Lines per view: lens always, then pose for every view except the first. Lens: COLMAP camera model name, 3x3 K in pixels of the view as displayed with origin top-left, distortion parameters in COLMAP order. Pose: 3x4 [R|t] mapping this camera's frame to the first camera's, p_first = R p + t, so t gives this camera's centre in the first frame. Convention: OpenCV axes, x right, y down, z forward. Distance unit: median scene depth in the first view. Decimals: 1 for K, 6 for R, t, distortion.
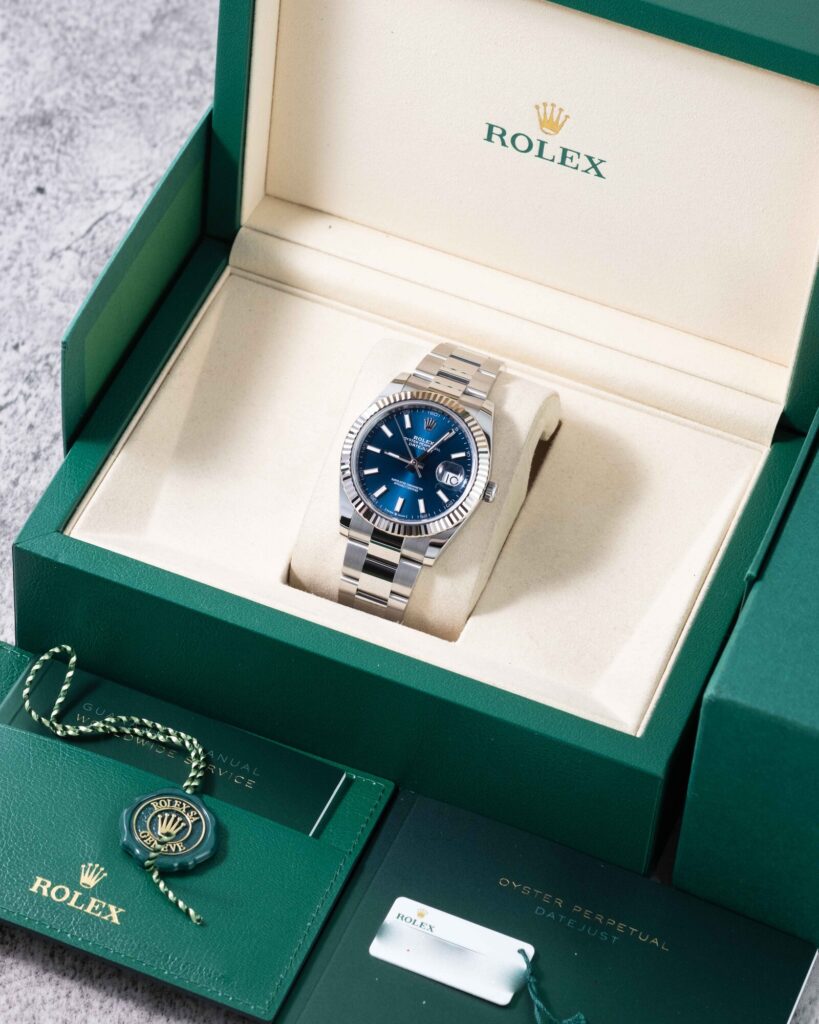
lens RADIAL K [[4336.9, 0, 409.5], [0, 4336.9, 511.6], [0, 0, 1]] dist [-0.056547, 0.000000]
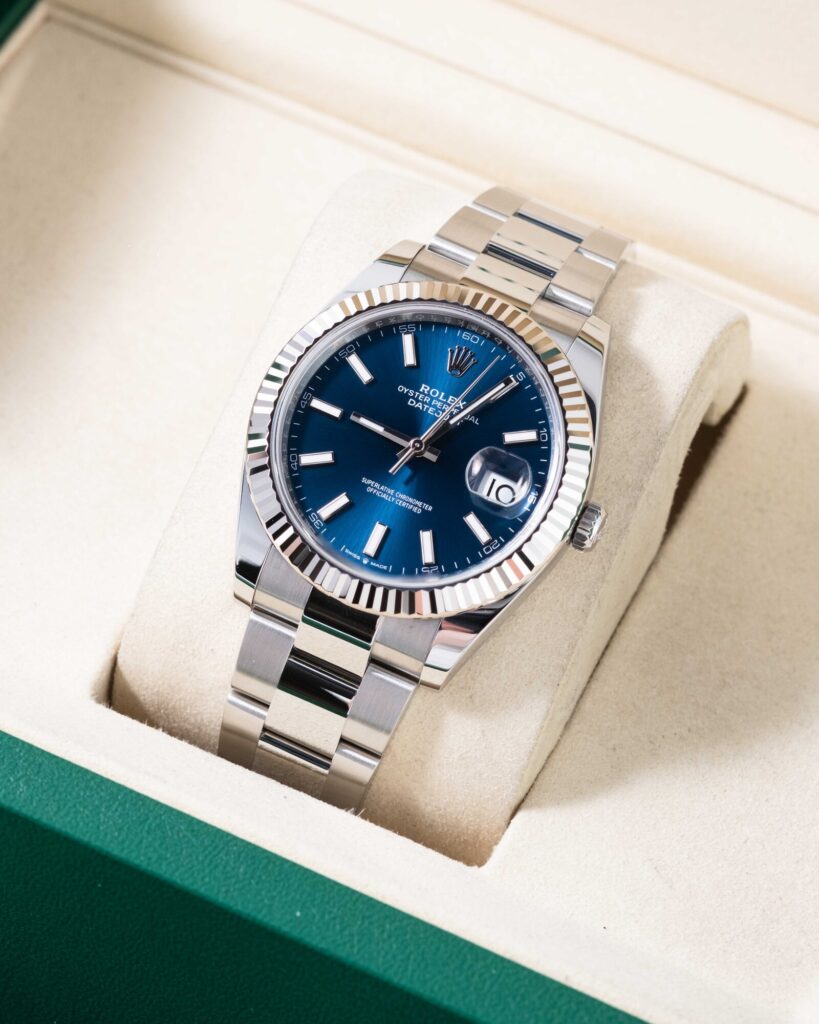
lens RADIAL K [[4336.9, 0, 410.7], [0, 4336.9, 512.0], [0, 0, 1]] dist [-0.056547, 0.000000]
pose [[0.997094, 0.075719, 0.008390, -0.002680], [-0.075547, 0.996956, -0.019257, 0.003645], [-0.009823, 0.018567, 0.999779, 0.564803]]
